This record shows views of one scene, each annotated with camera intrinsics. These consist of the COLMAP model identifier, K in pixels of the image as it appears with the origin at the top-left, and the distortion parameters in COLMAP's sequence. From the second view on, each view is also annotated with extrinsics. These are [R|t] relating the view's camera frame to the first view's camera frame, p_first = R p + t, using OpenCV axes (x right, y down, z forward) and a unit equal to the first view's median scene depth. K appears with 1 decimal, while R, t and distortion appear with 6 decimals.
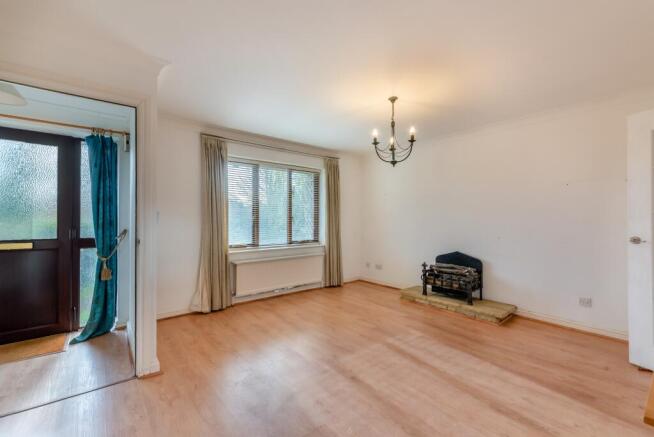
lens RADIAL K [[280.4, 0, 321.8], [0, 280.4, 215.5], [0, 0, 1]] dist [-0.000442, -0.000117]
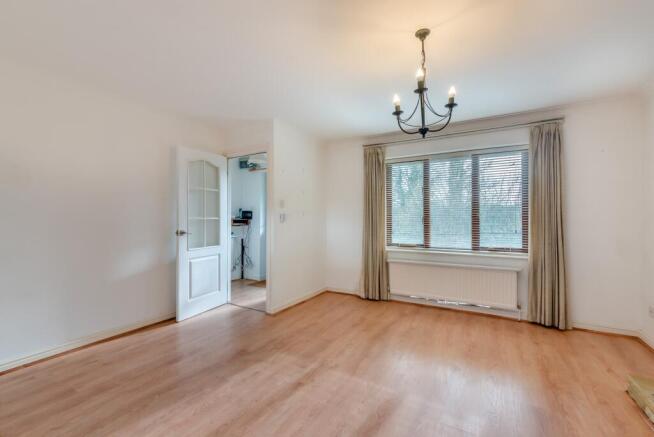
lens RADIAL K [[278.1, 0, 330.0], [0, 278.1, 217.1], [0, 0, 1]] dist [-0.000610, -0.000099]
pose [[0.365372, -0.004669, -0.930850, 0.582667], [0.010616, 0.999943, -0.000849, 0.006336], [0.930801, -0.009572, 0.365401, 0.423187]]
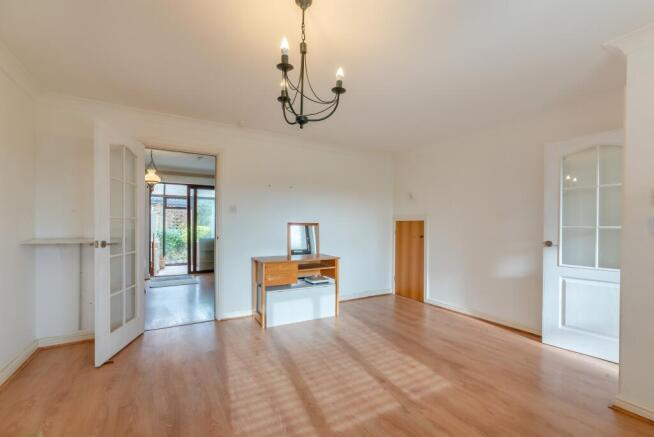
lens RADIAL K [[283.5, 0, 324.8], [0, 283.5, 228.0], [0, 0, 1]] dist [0.000194, 0.000029]
pose [[-0.987971, -0.008732, 0.154392, 0.095845], [-0.009535, 0.999945, -0.004461, 0.015800], [-0.154344, -0.005880, -0.988000, 1.151371]]
